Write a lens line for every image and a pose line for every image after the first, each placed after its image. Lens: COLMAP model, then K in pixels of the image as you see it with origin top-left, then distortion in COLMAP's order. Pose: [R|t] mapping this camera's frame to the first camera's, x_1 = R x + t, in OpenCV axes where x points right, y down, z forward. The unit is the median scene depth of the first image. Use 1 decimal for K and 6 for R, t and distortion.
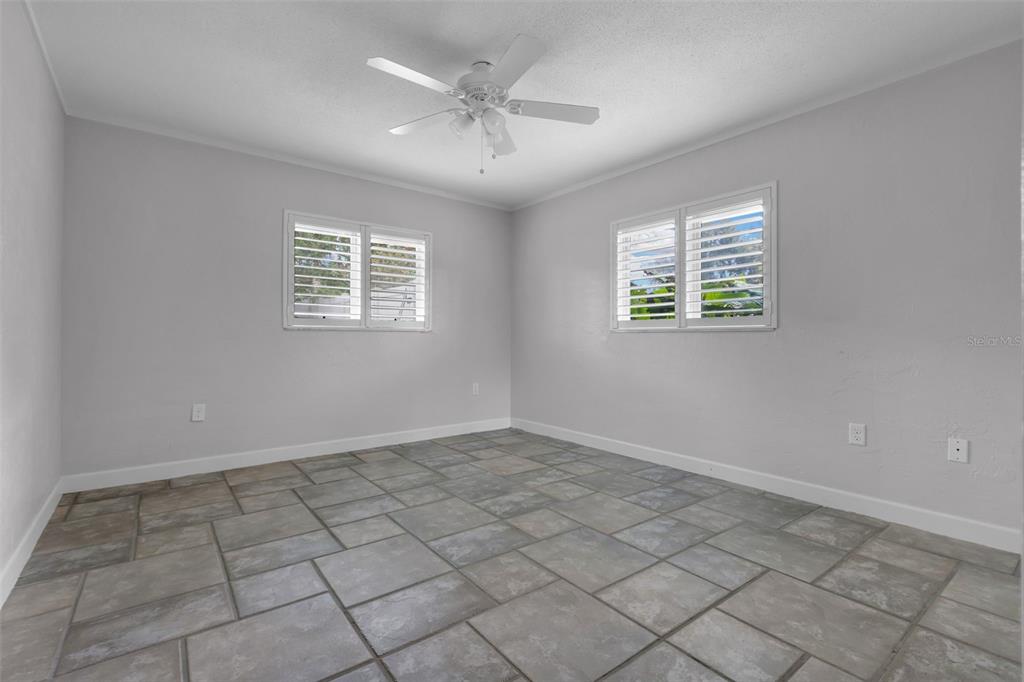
lens RADIAL K [[464.5, 0, 503.6], [0, 464.5, 329.9], [0, 0, 1]] dist [0.000218, -0.000106]
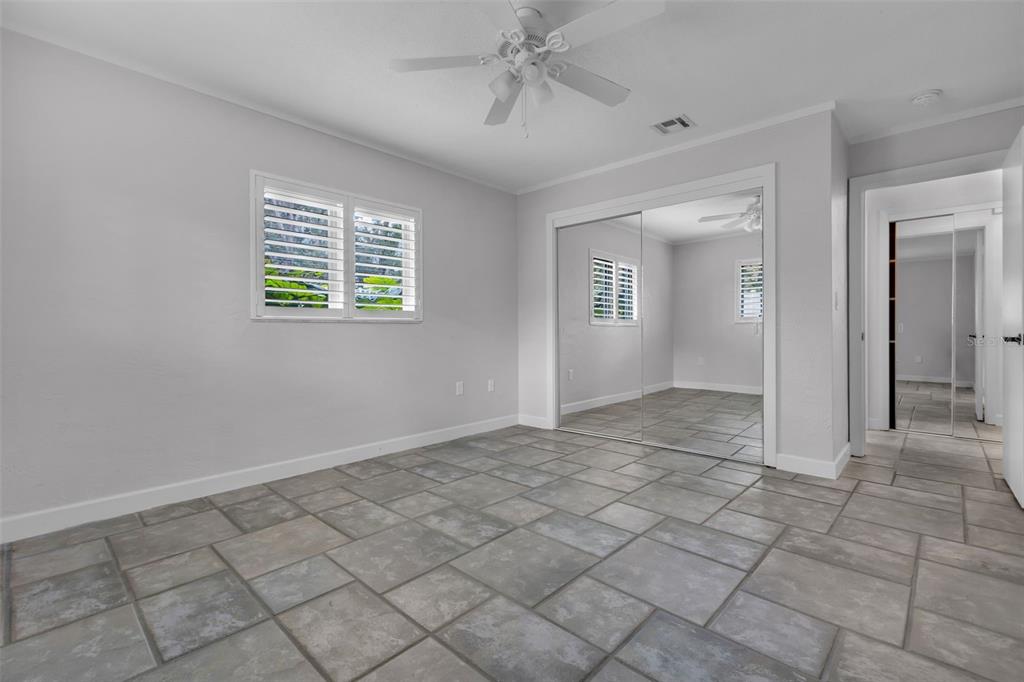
lens RADIAL K [[464.5, 0, 503.6], [0, 464.5, 329.9], [0, 0, 1]] dist [0.000218, -0.000106]
pose [[-0.166458, -0.001098, 0.986048, -0.845273], [-0.011002, 0.999939, -0.000744, 0.022500], [-0.985987, -0.010972, -0.166460, 1.122946]]
